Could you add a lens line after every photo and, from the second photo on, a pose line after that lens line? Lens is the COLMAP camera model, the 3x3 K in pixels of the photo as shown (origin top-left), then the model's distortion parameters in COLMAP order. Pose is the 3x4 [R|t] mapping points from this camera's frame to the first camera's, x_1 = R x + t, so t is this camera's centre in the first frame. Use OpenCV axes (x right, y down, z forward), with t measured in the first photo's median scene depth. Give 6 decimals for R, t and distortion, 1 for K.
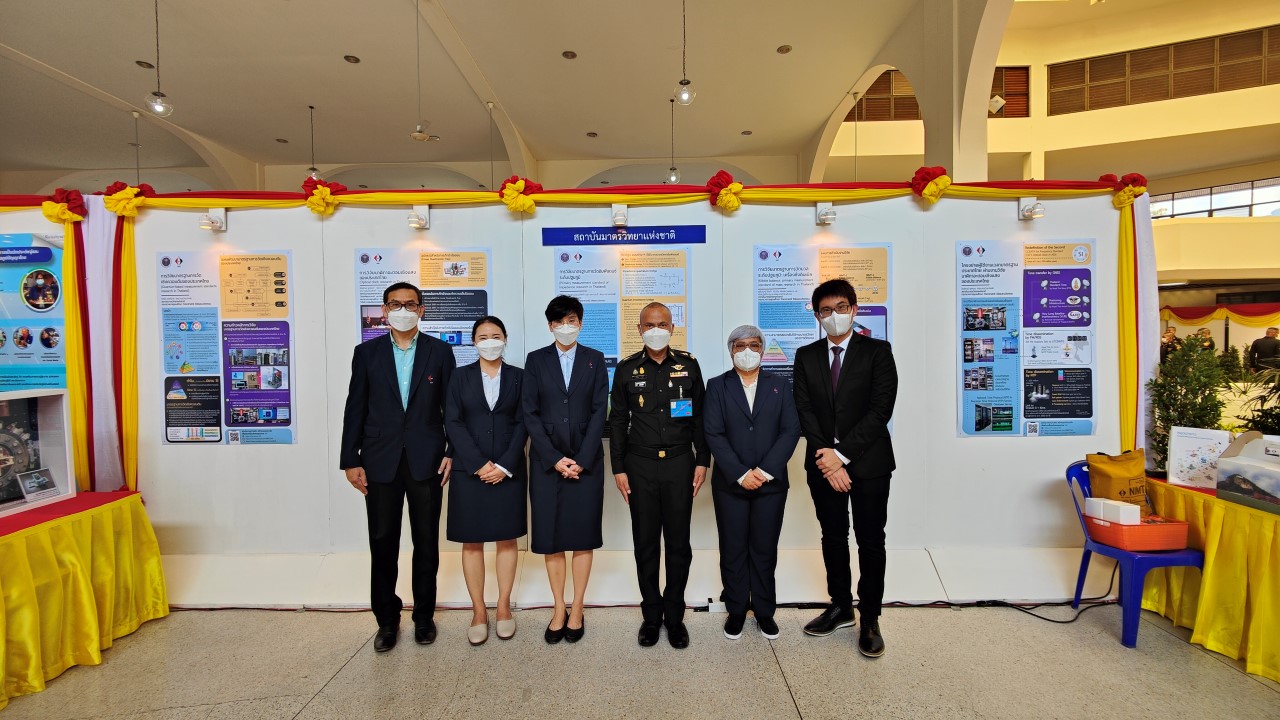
lens RADIAL K [[550.3, 0, 639.9], [0, 550.3, 364.3], [0, 0, 1]] dist [0.018670, -0.006957]
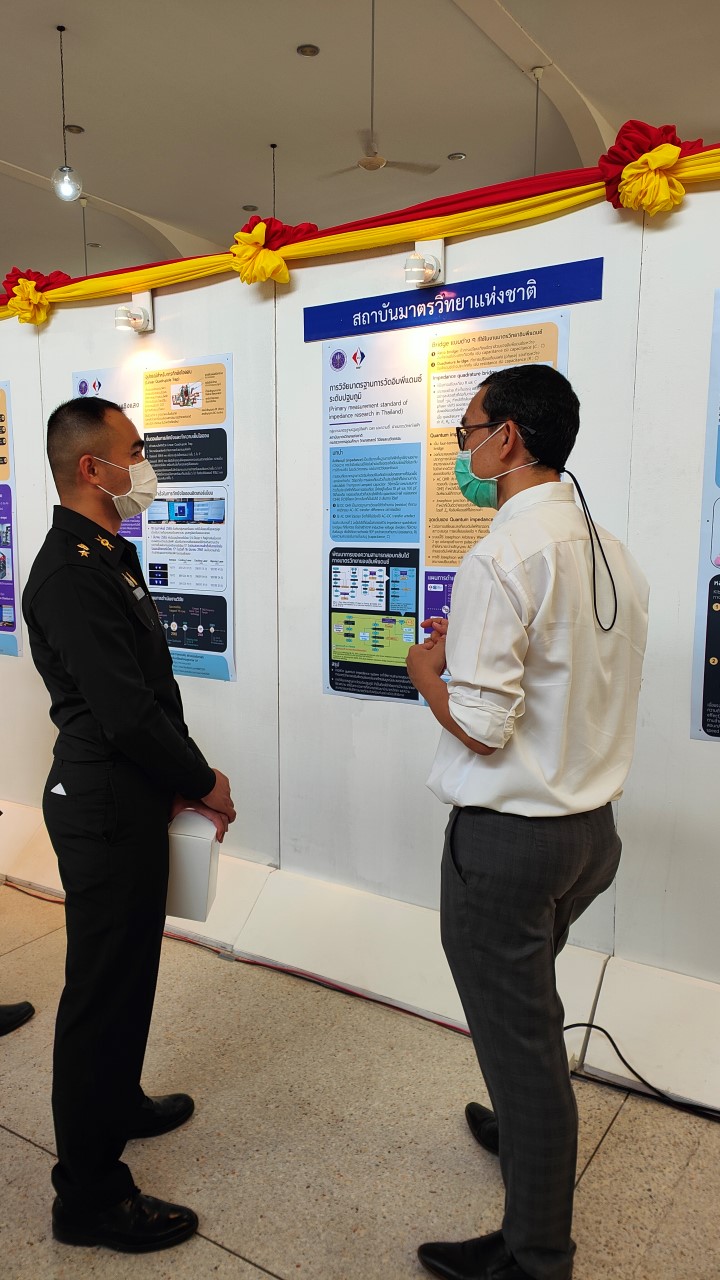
lens RADIAL K [[923.2, 0, 324.8], [0, 923.2, 637.1], [0, 0, 1]] dist [0.063913, -0.000250]
pose [[0.838636, 0.077094, -0.539208, 0.365757], [-0.023451, 0.994125, 0.105663, -0.019248], [0.544187, -0.075967, 0.835518, 0.207307]]
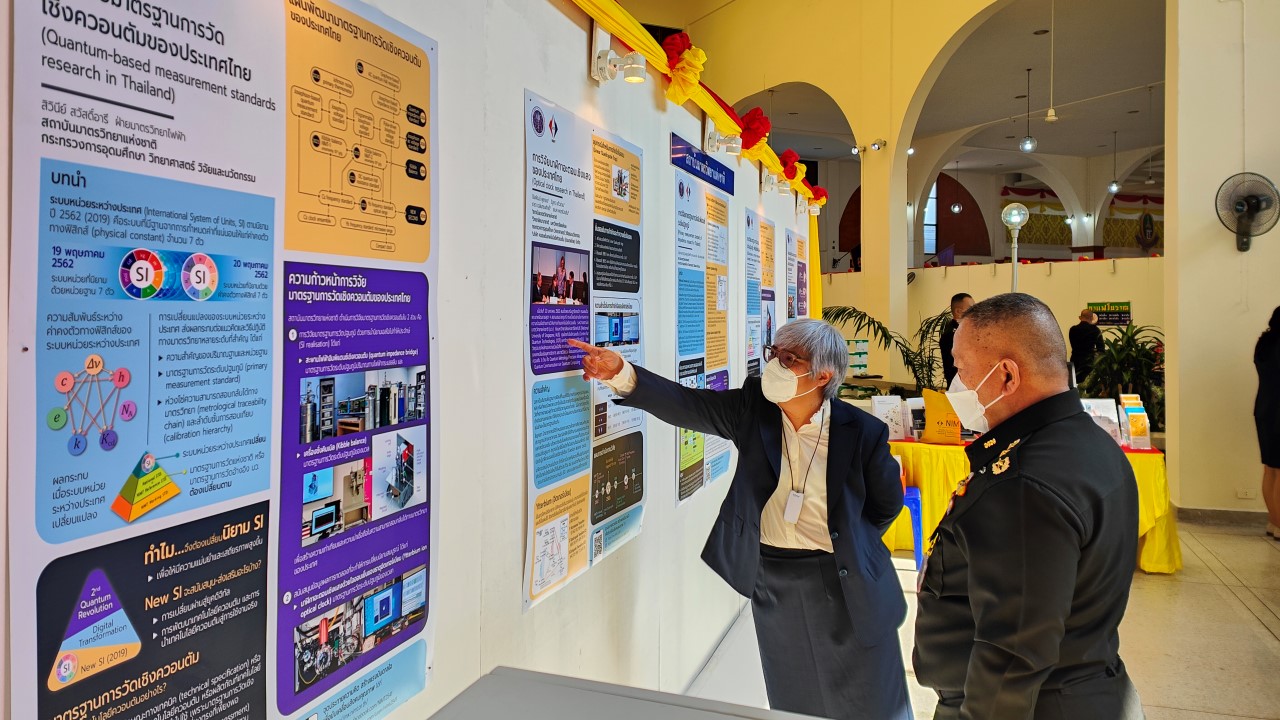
lens RADIAL K [[924.1, 0, 645.2], [0, 924.1, 304.0], [0, 0, 1]] dist [0.074338, -0.020008]
pose [[0.304625, 0.020061, 0.952261, -1.083130], [0.017392, 0.999494, -0.026620, -0.046284], [-0.952313, 0.024671, 0.304122, 0.737757]]
